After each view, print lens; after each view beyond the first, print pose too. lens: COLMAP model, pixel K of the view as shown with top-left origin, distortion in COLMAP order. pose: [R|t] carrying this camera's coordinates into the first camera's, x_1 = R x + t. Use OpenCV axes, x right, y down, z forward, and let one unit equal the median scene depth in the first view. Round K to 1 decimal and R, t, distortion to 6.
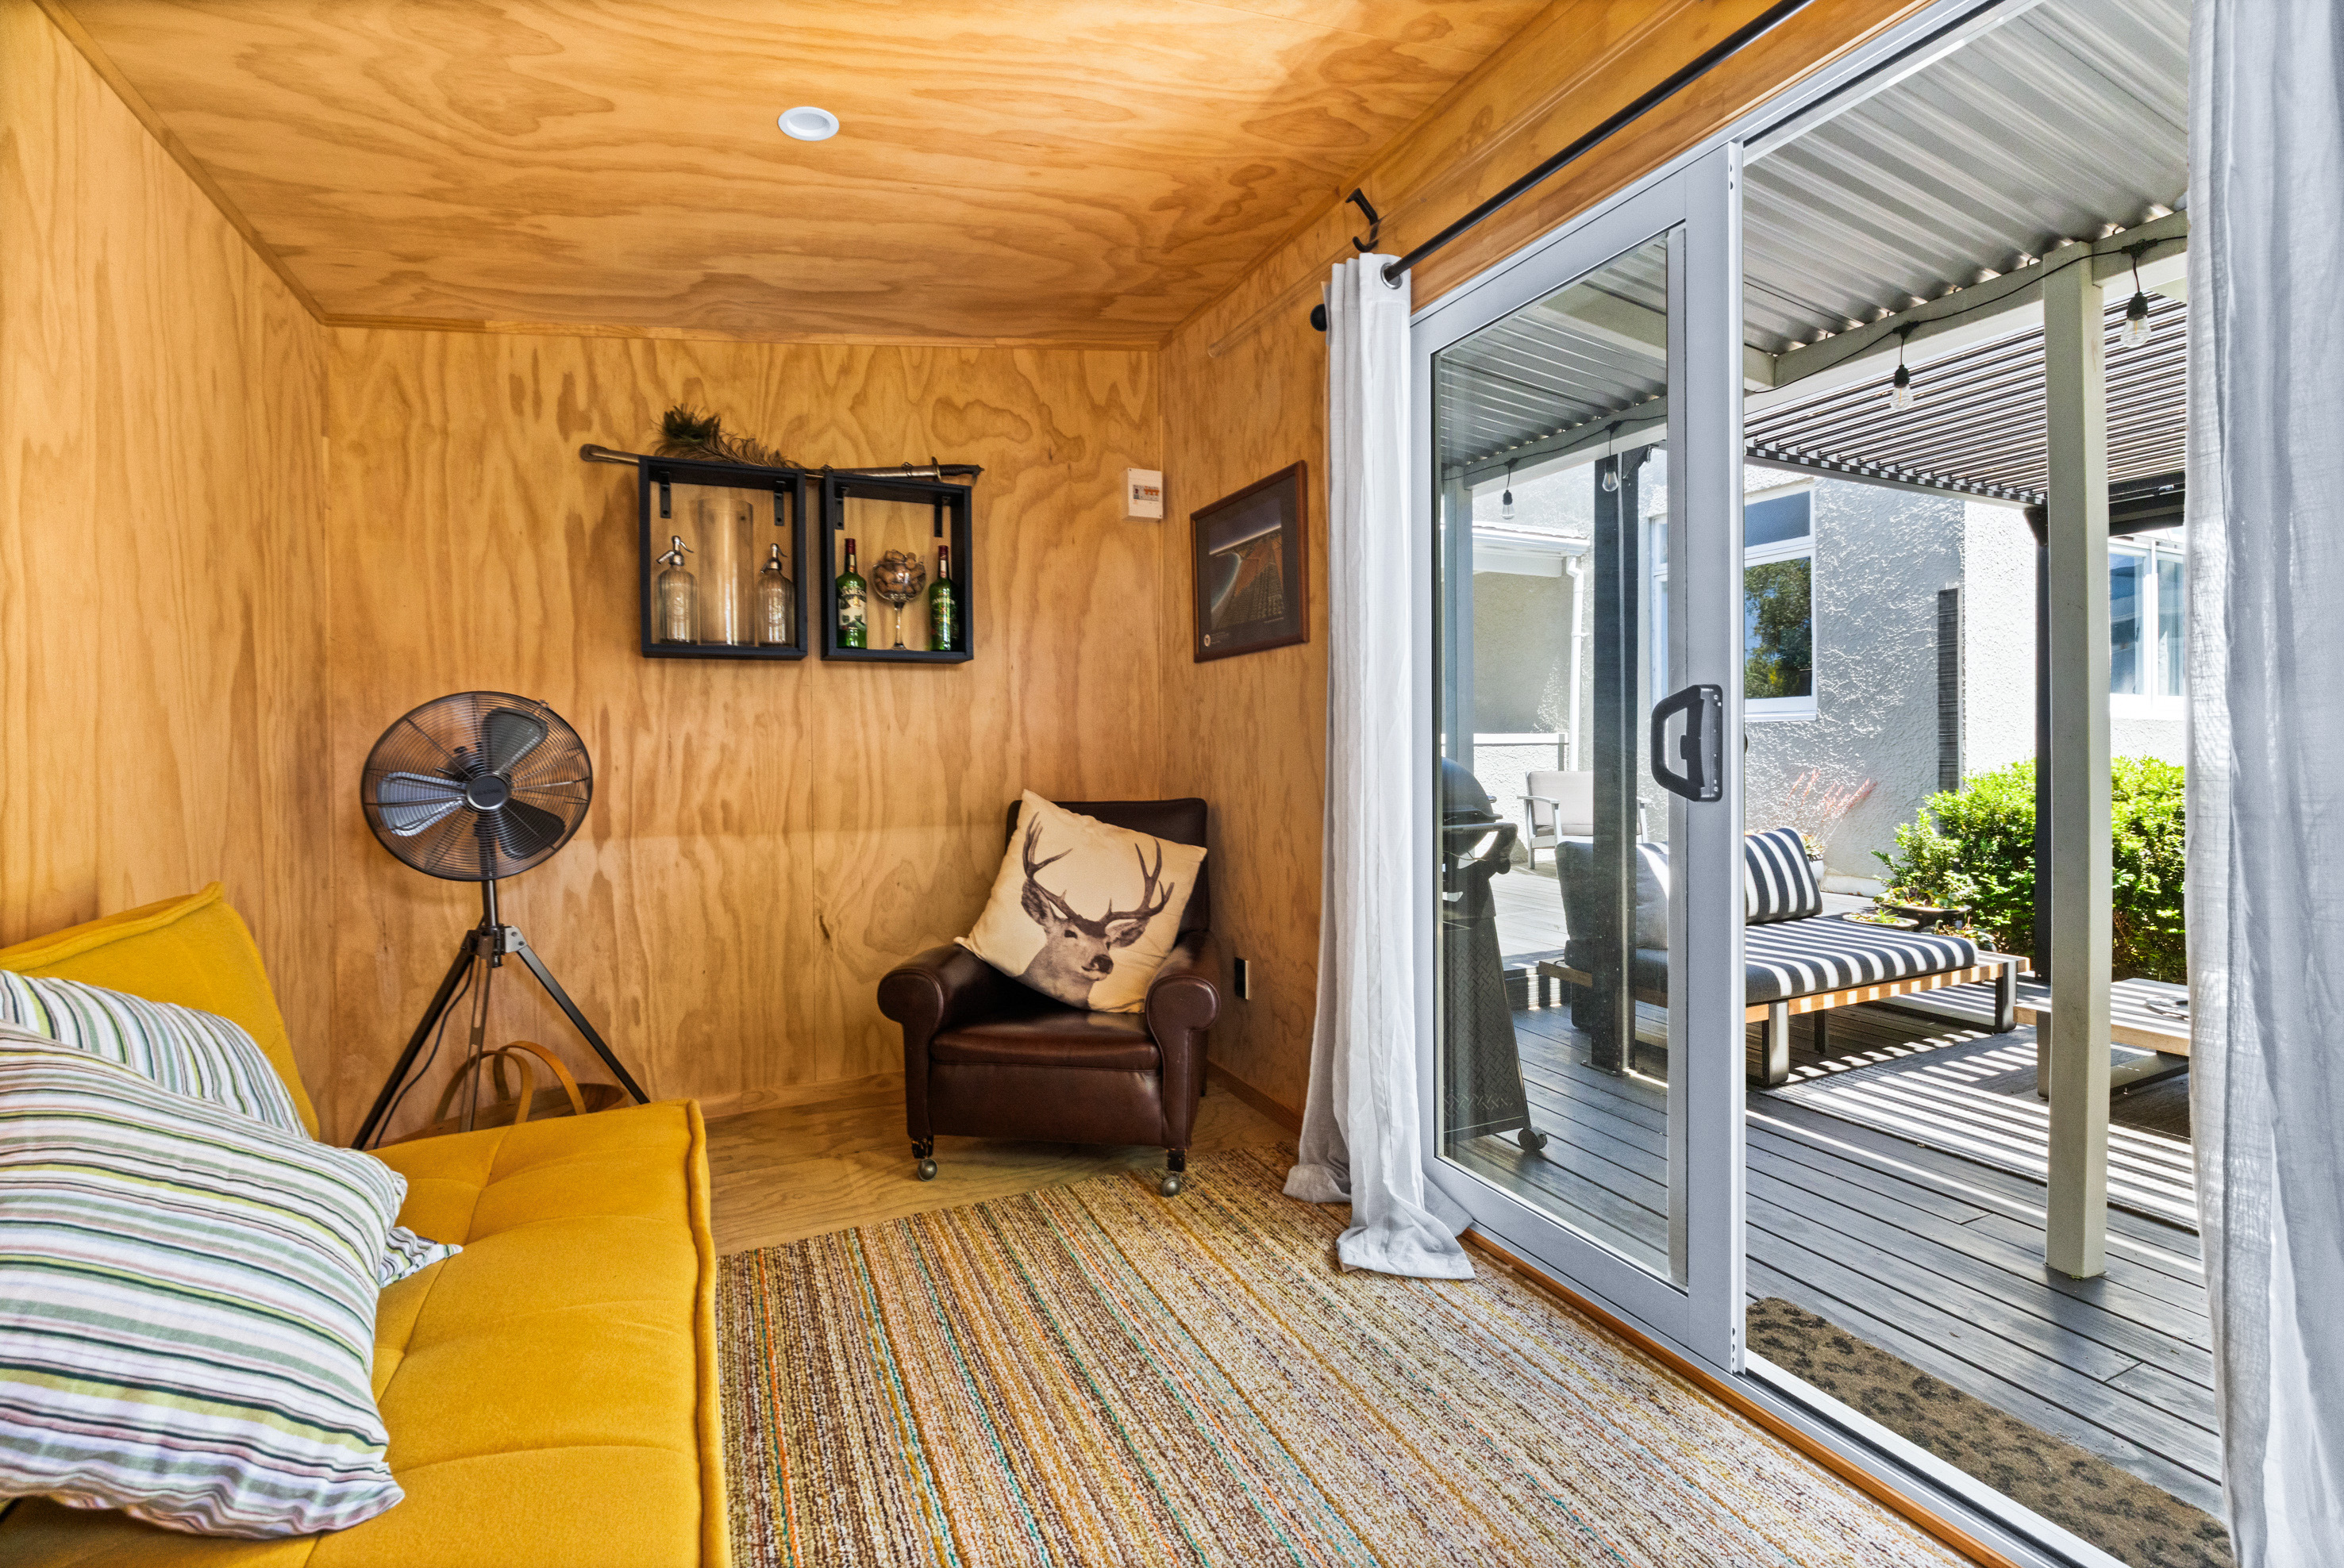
lens RADIAL K [[1024.6, 0, 1173.8], [0, 1024.6, 746.1], [0, 0, 1]] dist [-0.003632, 0.003091]
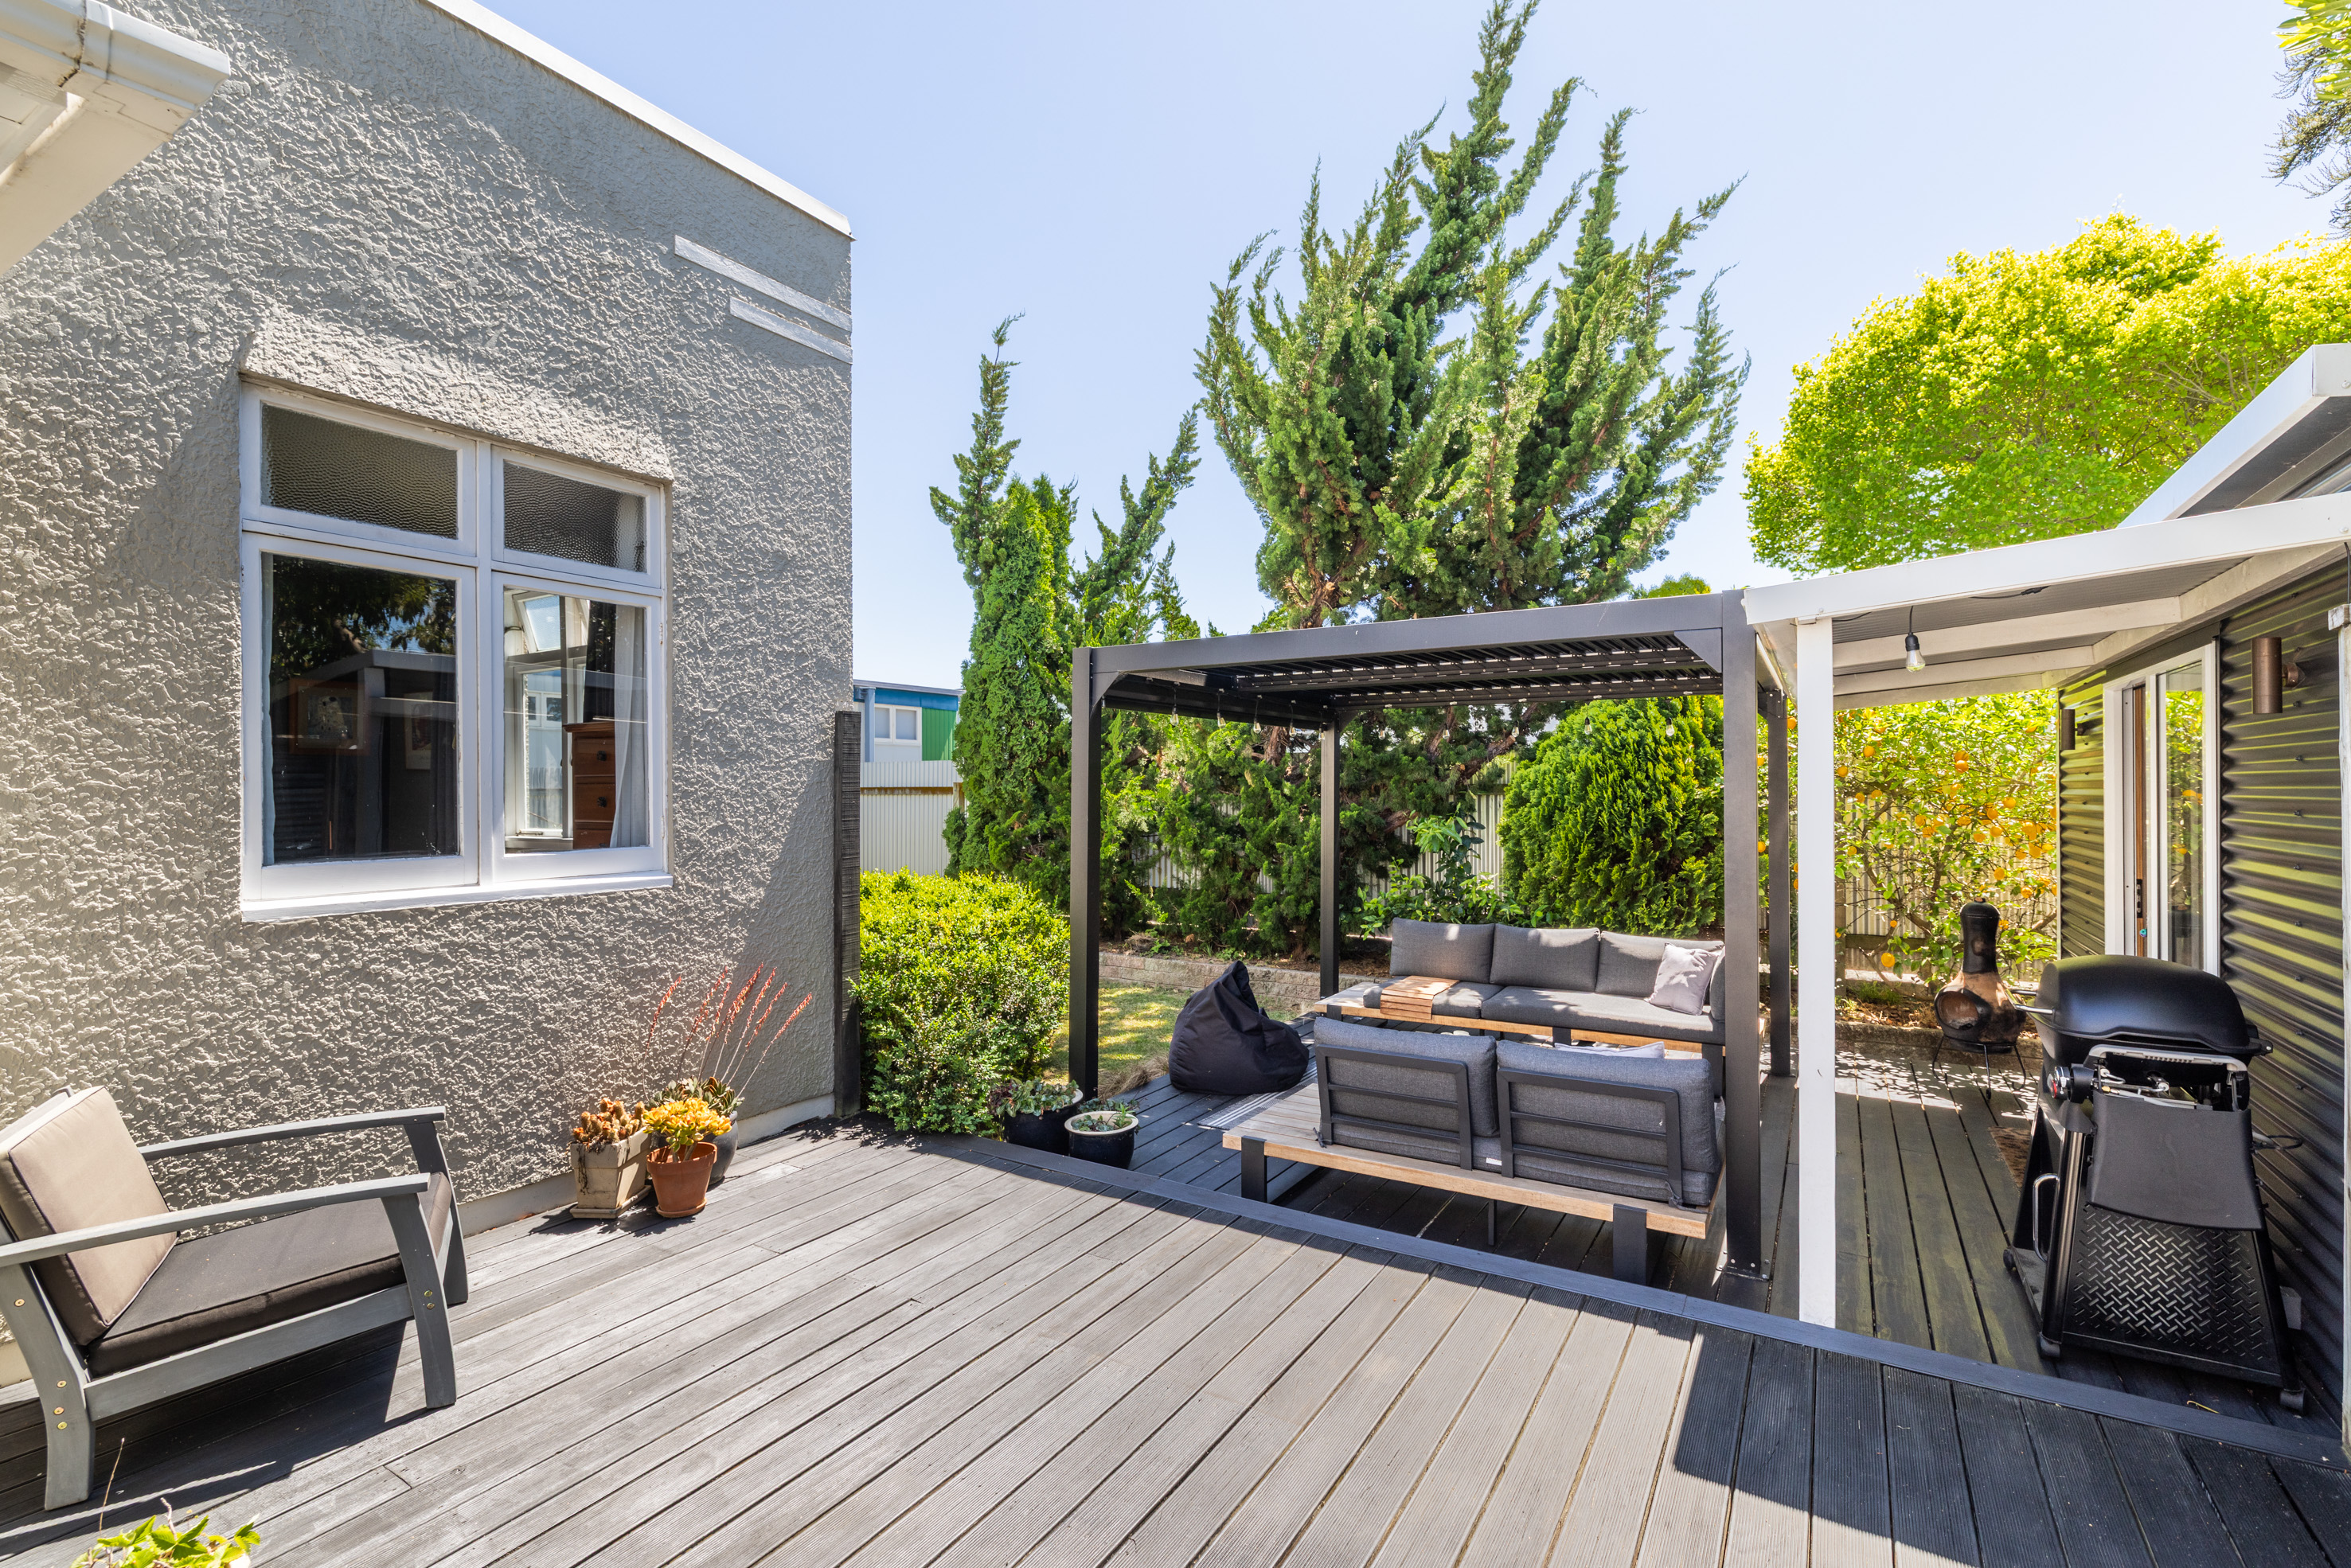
lens RADIAL K [[1027.7, 0, 1254.5], [0, 1027.7, 785.0], [0, 0, 1]] dist [-0.003632, 0.003091]
pose [[-0.549901, 0.009395, 0.835177, -0.064173], [0.004094, 0.999955, -0.008552, -0.078653], [-0.835220, -0.001284, -0.549914, 1.053722]]
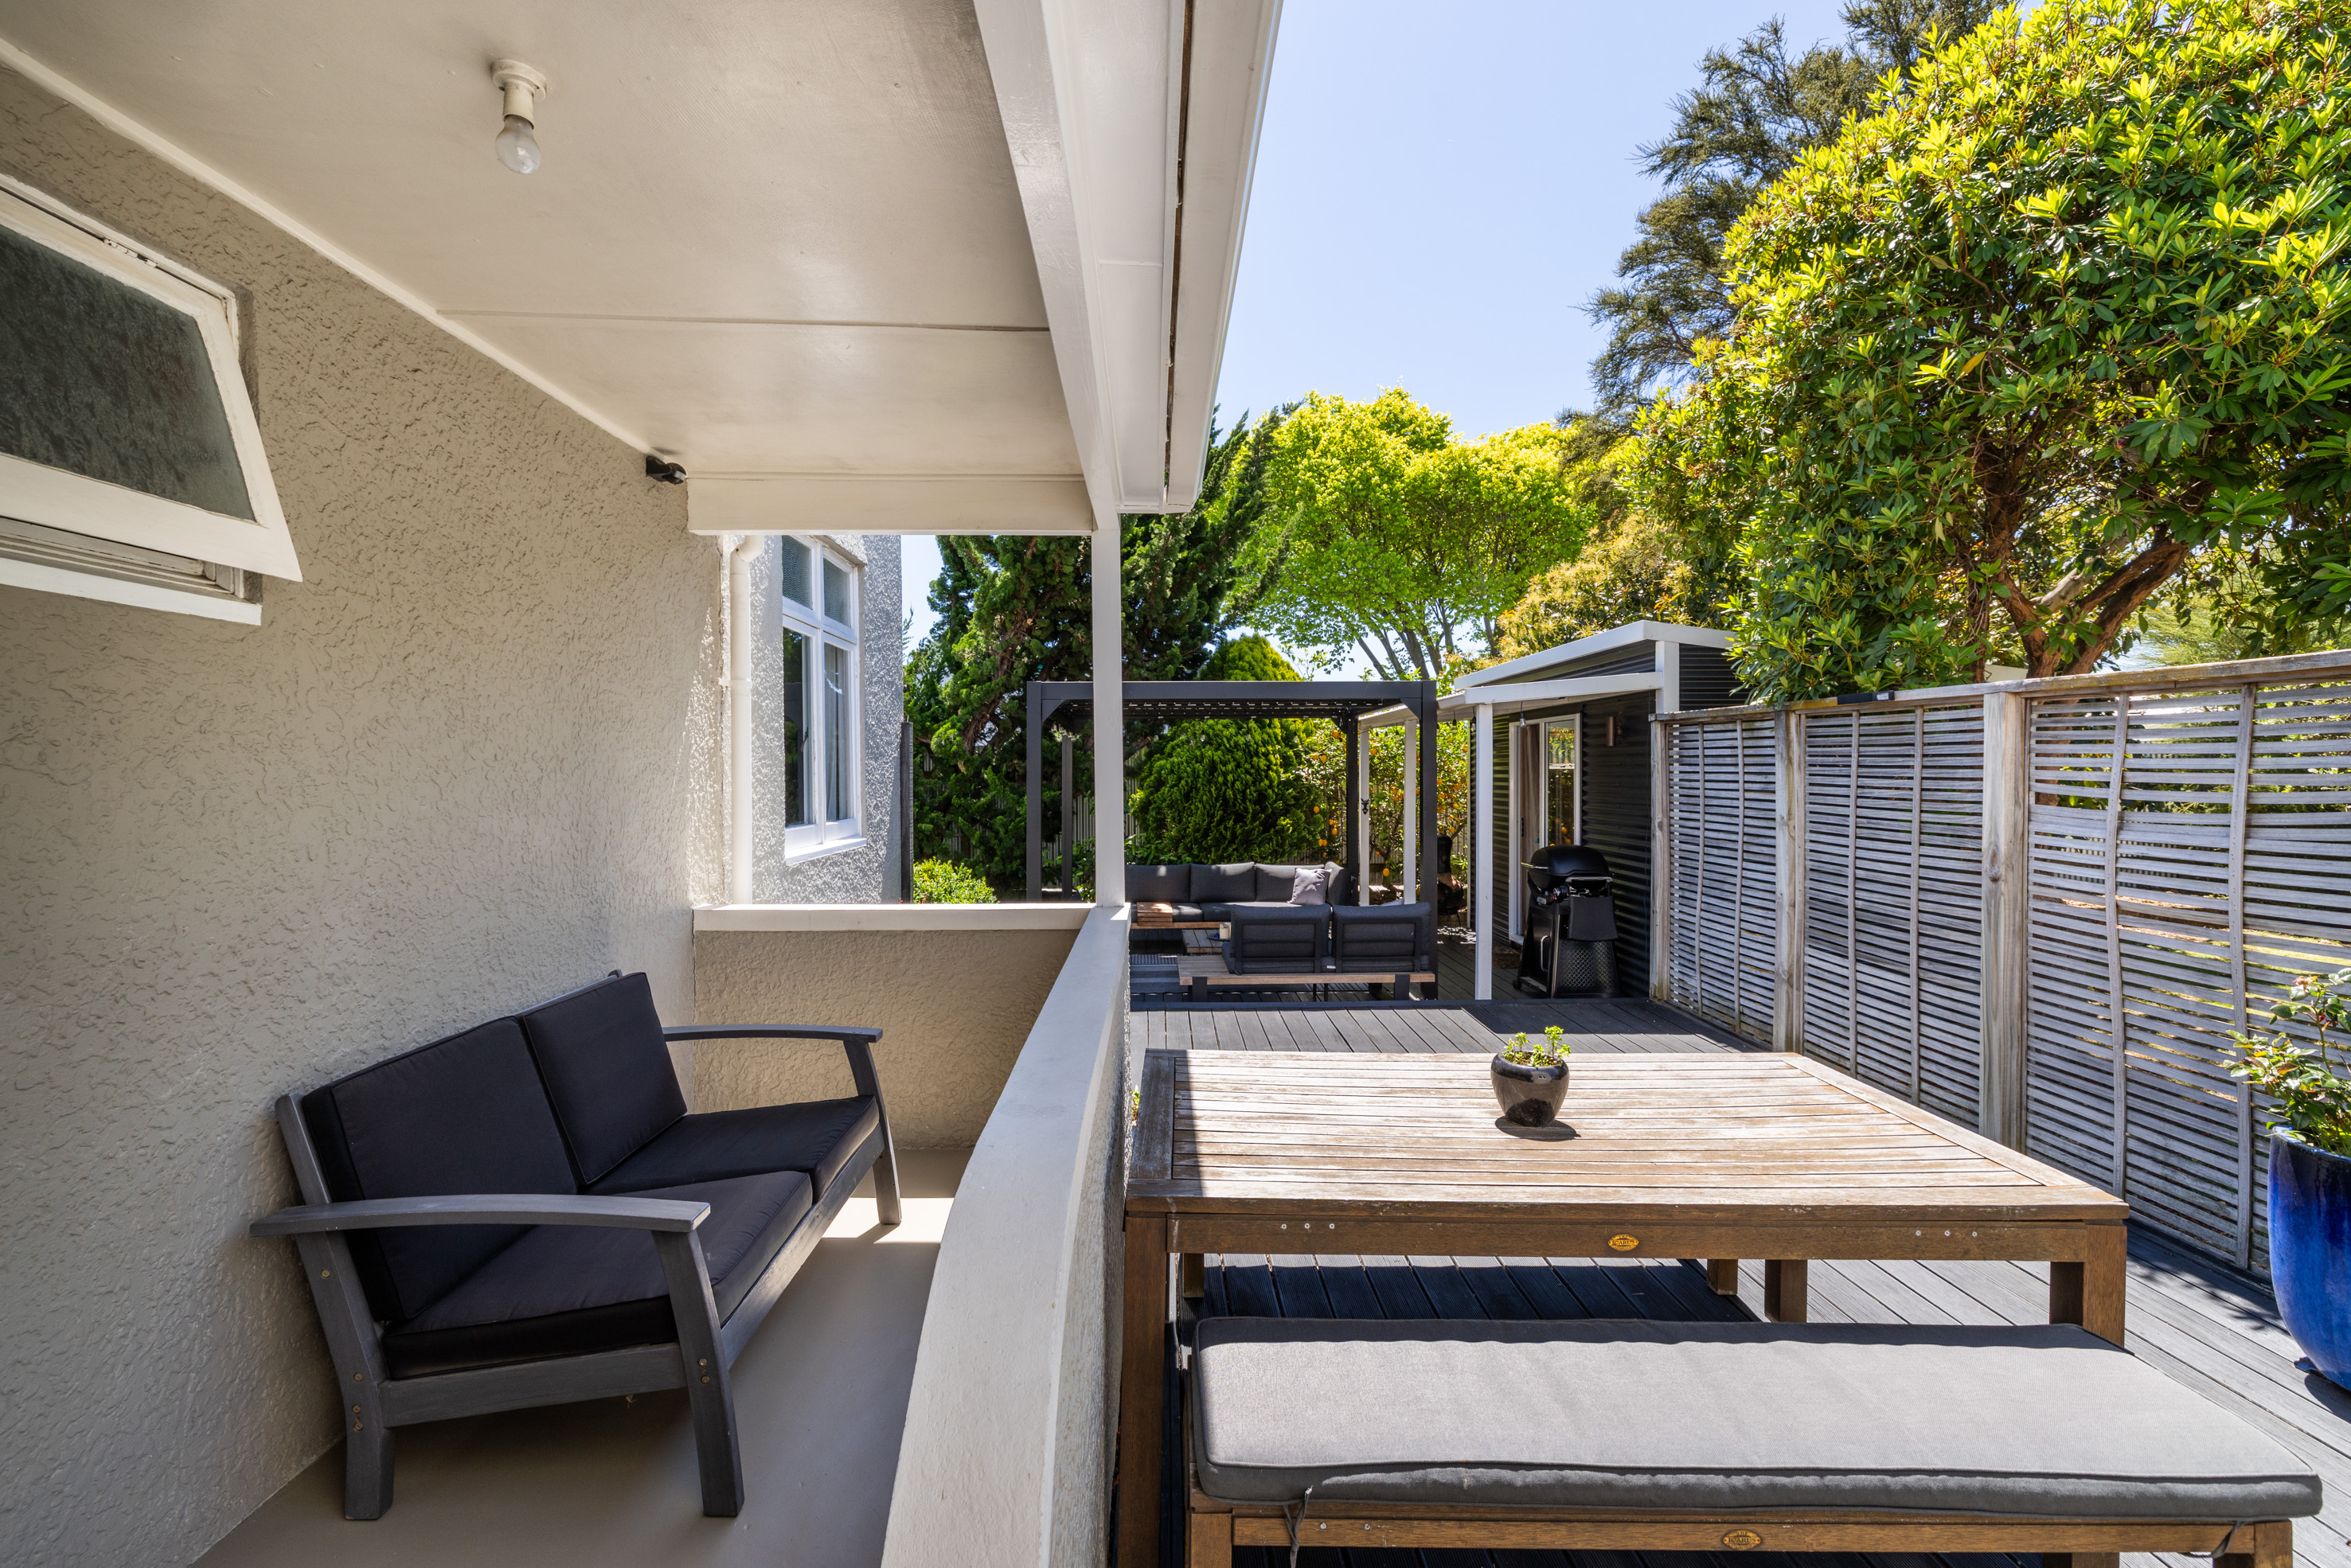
lens RADIAL K [[1027.7, 0, 1160.9], [0, 1027.7, 785.1], [0, 0, 1]] dist [-0.003632, 0.003091]
pose [[-0.901687, 0.002078, 0.432384, 0.021729], [0.007679, 0.999908, 0.011207, -0.084589], [-0.432321, 0.013425, -0.901620, 1.689007]]
